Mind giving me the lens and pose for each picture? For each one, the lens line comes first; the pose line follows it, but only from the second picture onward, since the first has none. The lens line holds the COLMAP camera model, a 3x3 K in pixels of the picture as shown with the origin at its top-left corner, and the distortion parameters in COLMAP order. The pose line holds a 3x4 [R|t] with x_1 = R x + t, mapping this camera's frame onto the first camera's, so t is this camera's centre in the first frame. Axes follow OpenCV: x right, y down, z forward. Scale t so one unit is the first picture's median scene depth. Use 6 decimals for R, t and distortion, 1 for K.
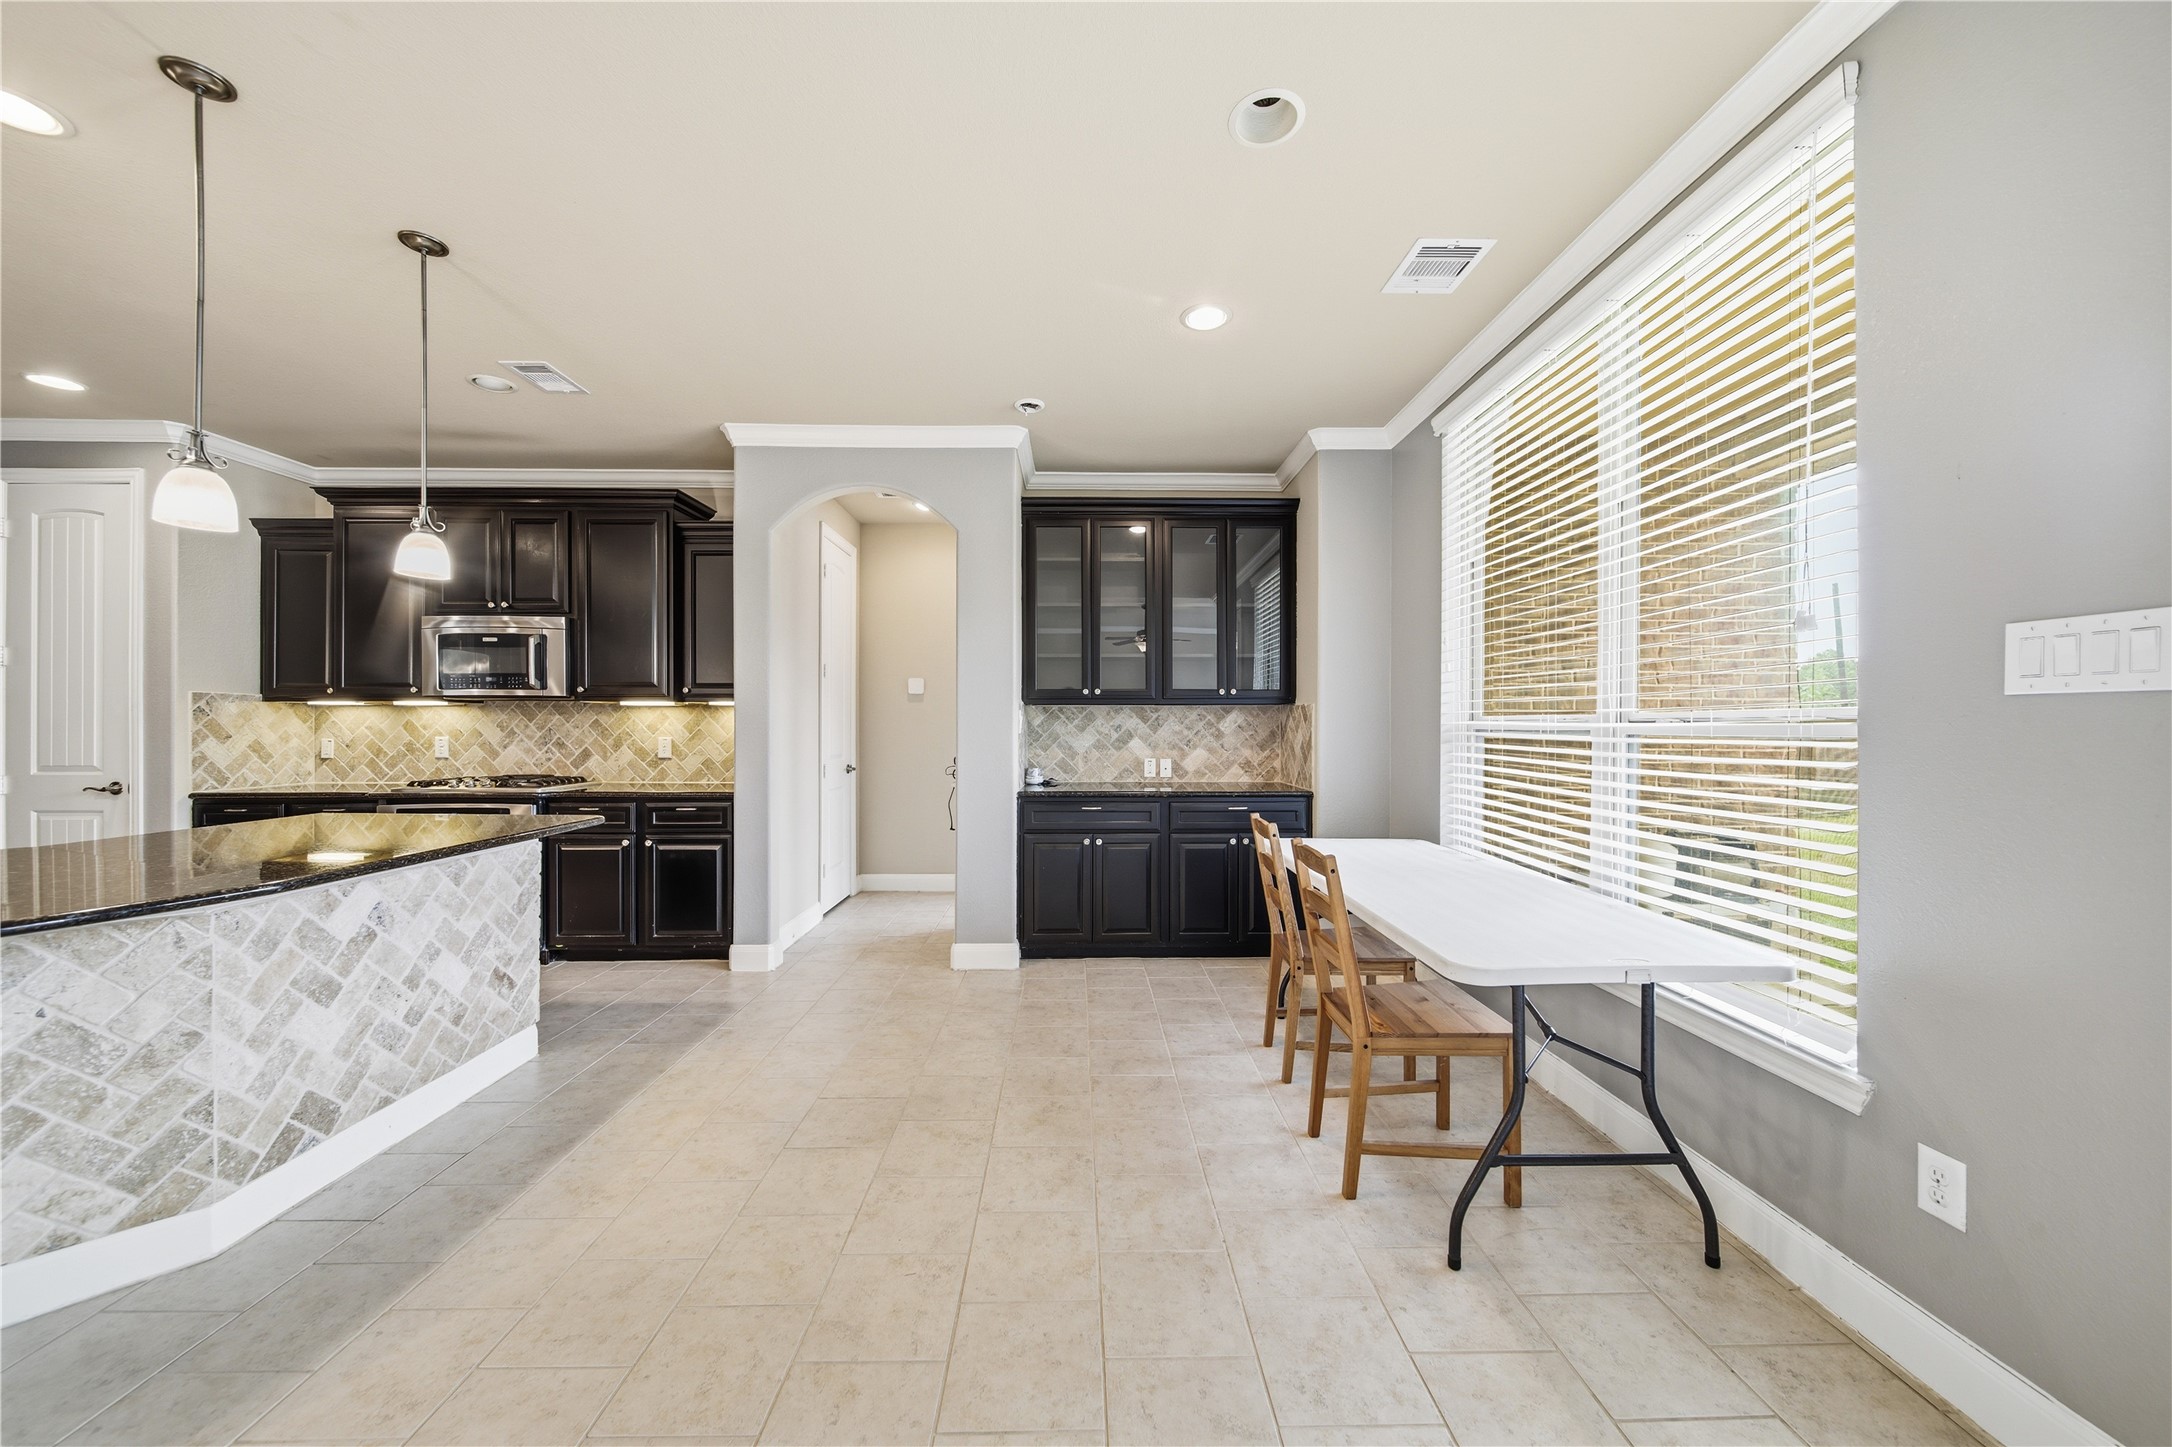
lens RADIAL K [[767.4, 0, 1094.5], [0, 767.4, 731.4], [0, 0, 1]] dist [-0.000880, -0.001188]
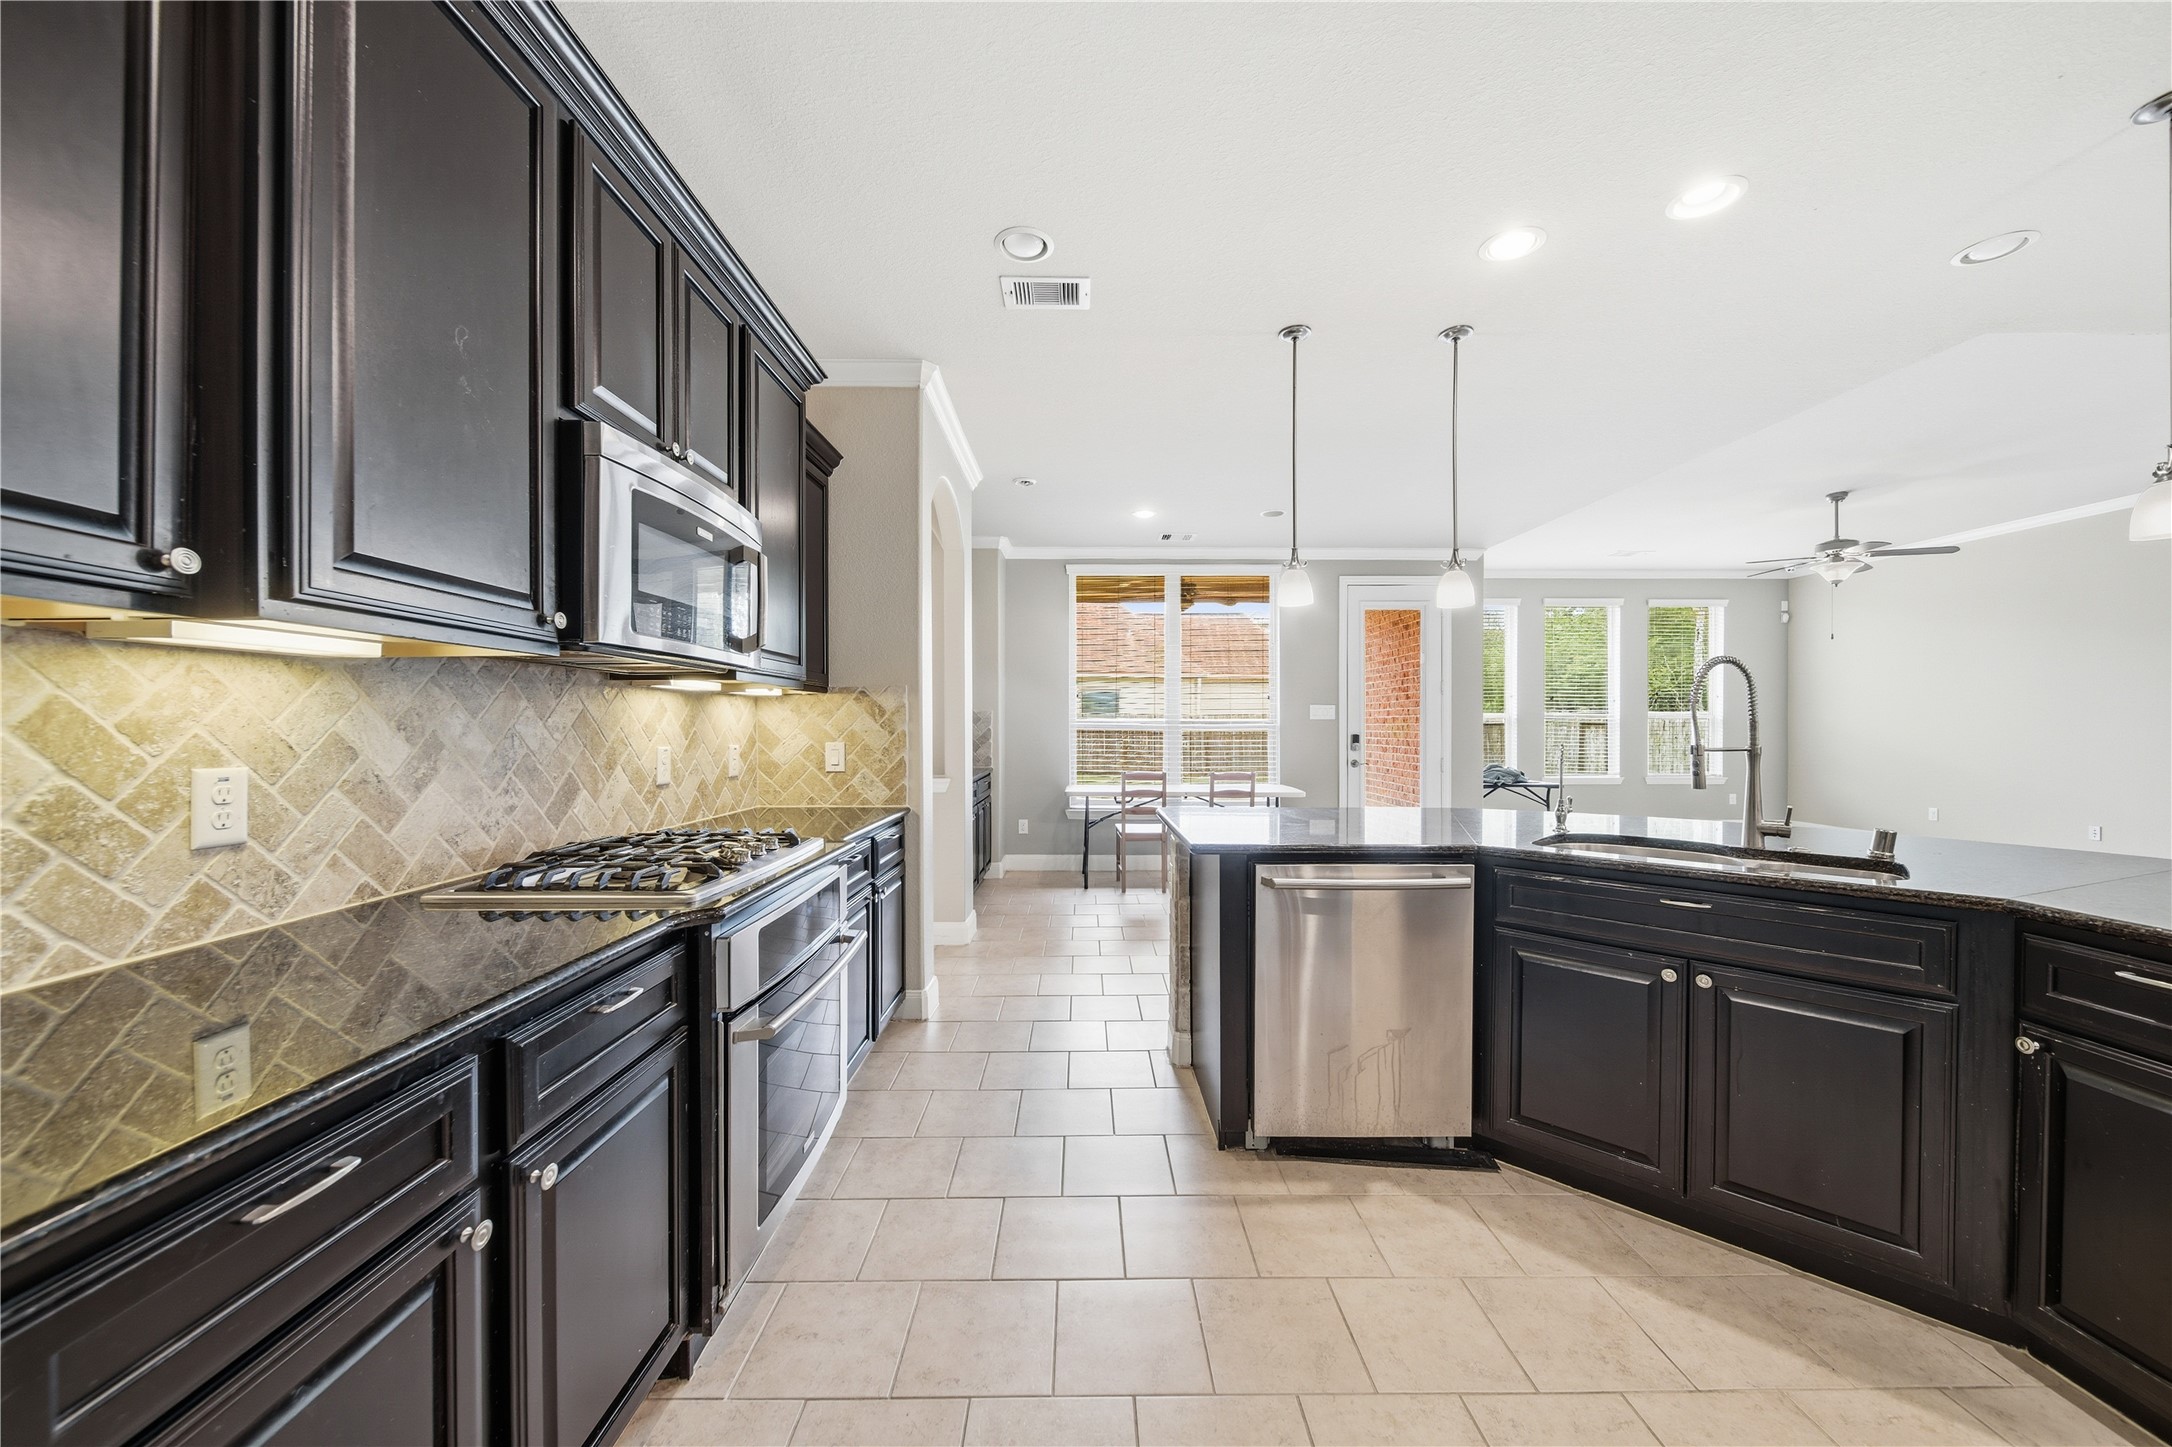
lens RADIAL K [[766.7, 0, 1088.9], [0, 766.7, 726.4], [0, 0, 1]] dist [-0.000961, -0.000853]
pose [[0.016569, -0.001694, 0.999861, -1.270580], [0.006535, 0.999977, 0.001586, -0.006573], [-0.999841, 0.006507, 0.016580, 0.789131]]
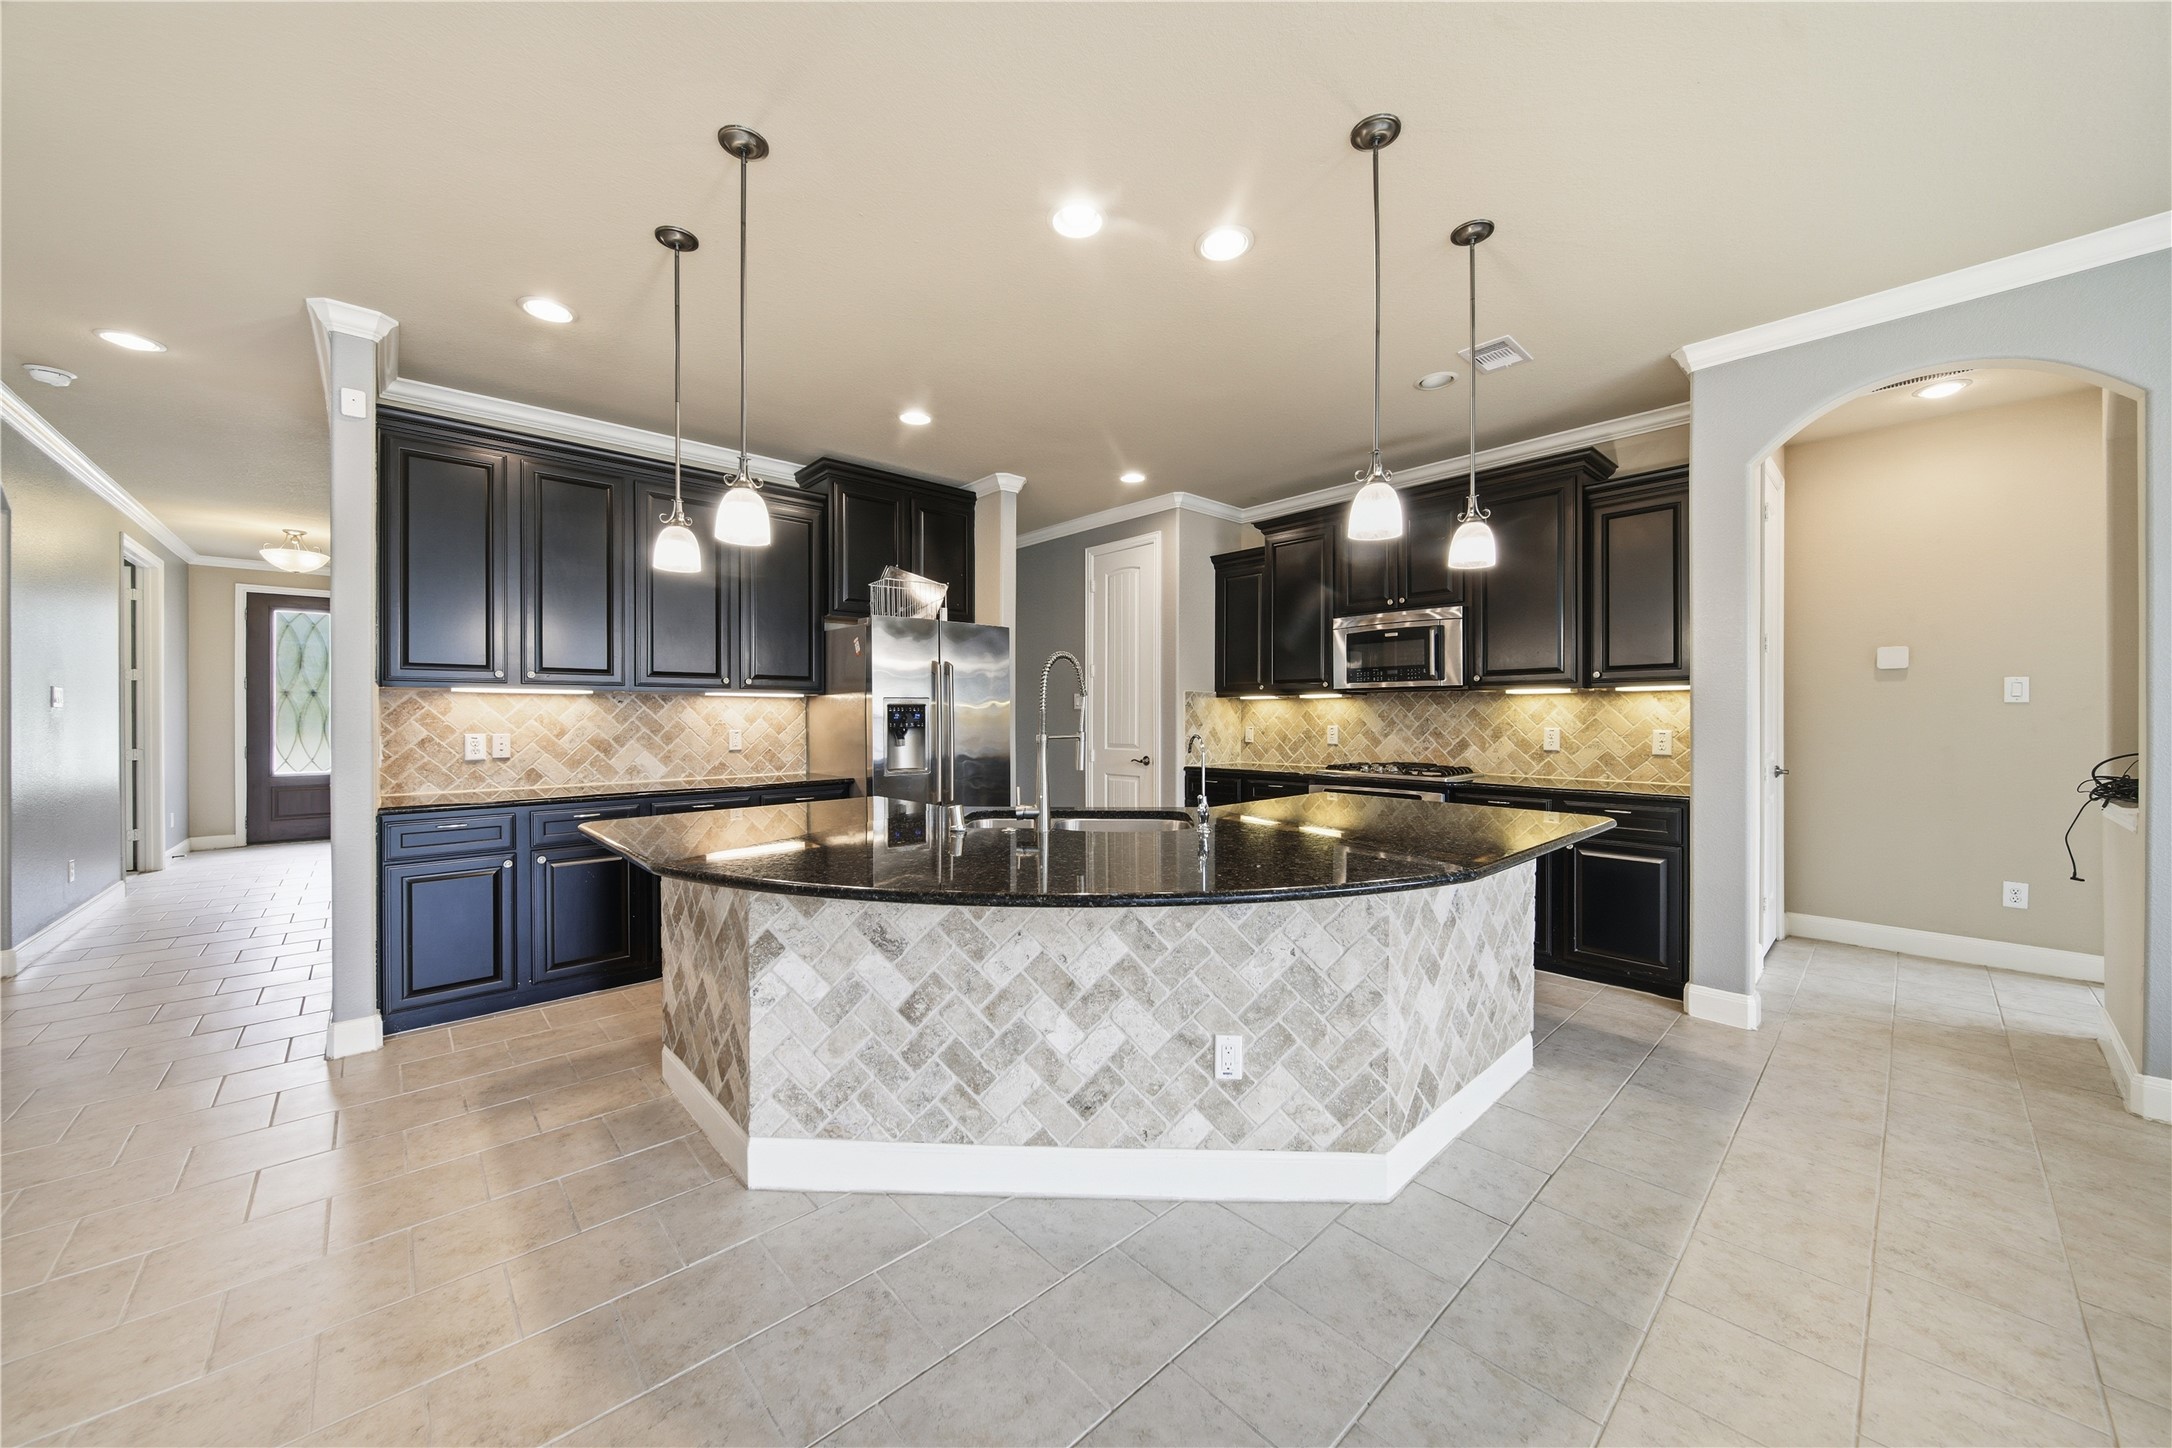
lens RADIAL K [[772.1, 0, 1085.2], [0, 772.1, 719.8], [0, 0, 1]] dist [-0.000658, -0.000274]
pose [[0.660058, 0.001312, -0.751213, -0.272803], [-0.002891, 0.999996, -0.000793, 0.000497], [0.751209, 0.002695, 0.660059, -0.025327]]
